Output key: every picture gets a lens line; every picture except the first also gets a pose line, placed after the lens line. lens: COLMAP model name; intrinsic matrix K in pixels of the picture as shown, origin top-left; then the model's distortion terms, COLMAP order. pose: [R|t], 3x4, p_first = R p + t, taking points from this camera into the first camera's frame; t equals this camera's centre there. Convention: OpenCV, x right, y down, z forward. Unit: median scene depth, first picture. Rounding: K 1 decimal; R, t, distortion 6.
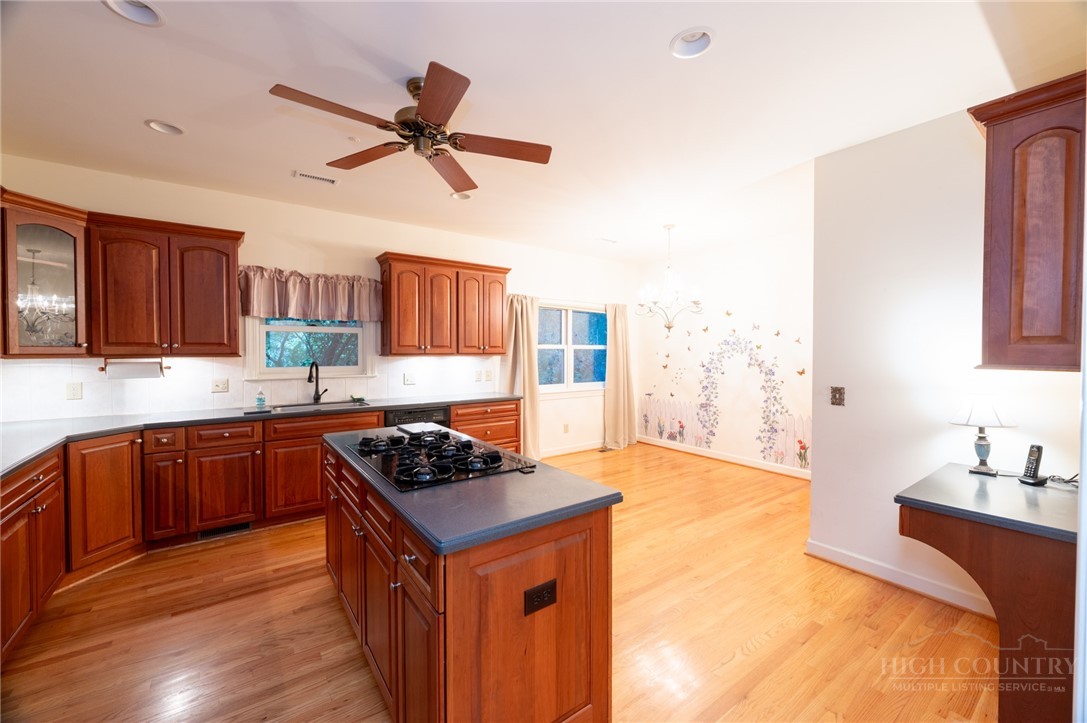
lens RADIAL K [[430.3, 0, 544.1], [0, 430.3, 357.2], [0, 0, 1]] dist [0.000062, 0.000469]
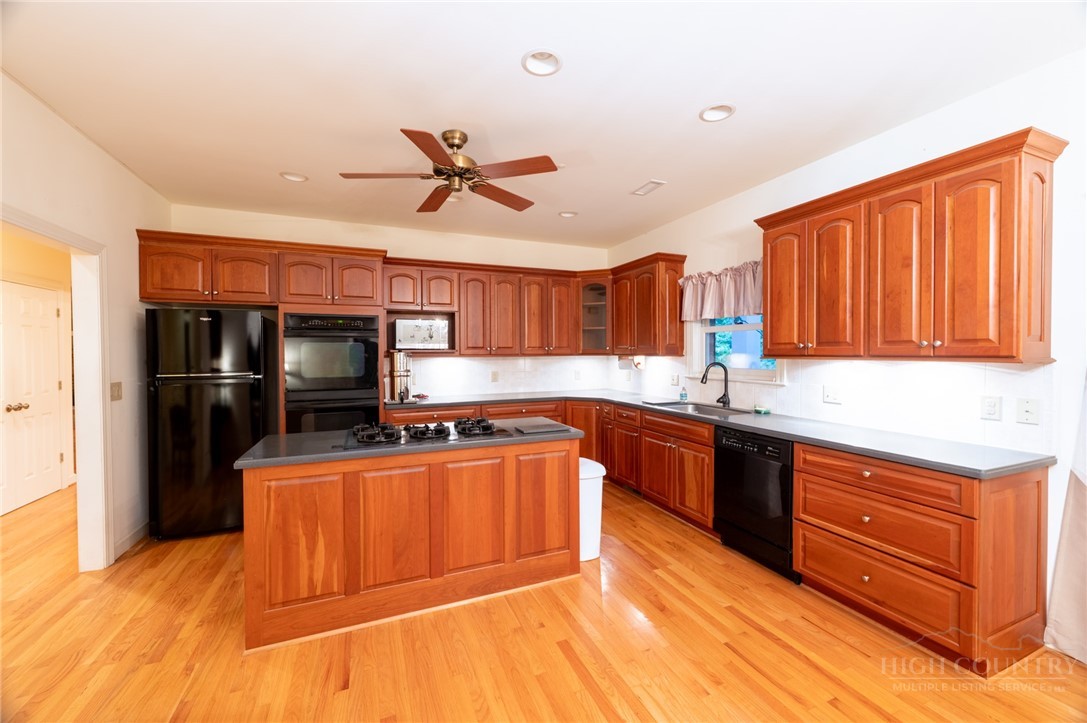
lens RADIAL K [[430.3, 0, 542.5], [0, 430.3, 358.7], [0, 0, 1]] dist [0.000062, 0.000469]
pose [[-0.224993, 0.019173, -0.974172, 0.503702], [-0.010906, 0.999694, 0.022194, -0.015411], [0.974299, 0.015618, -0.224716, 0.891847]]
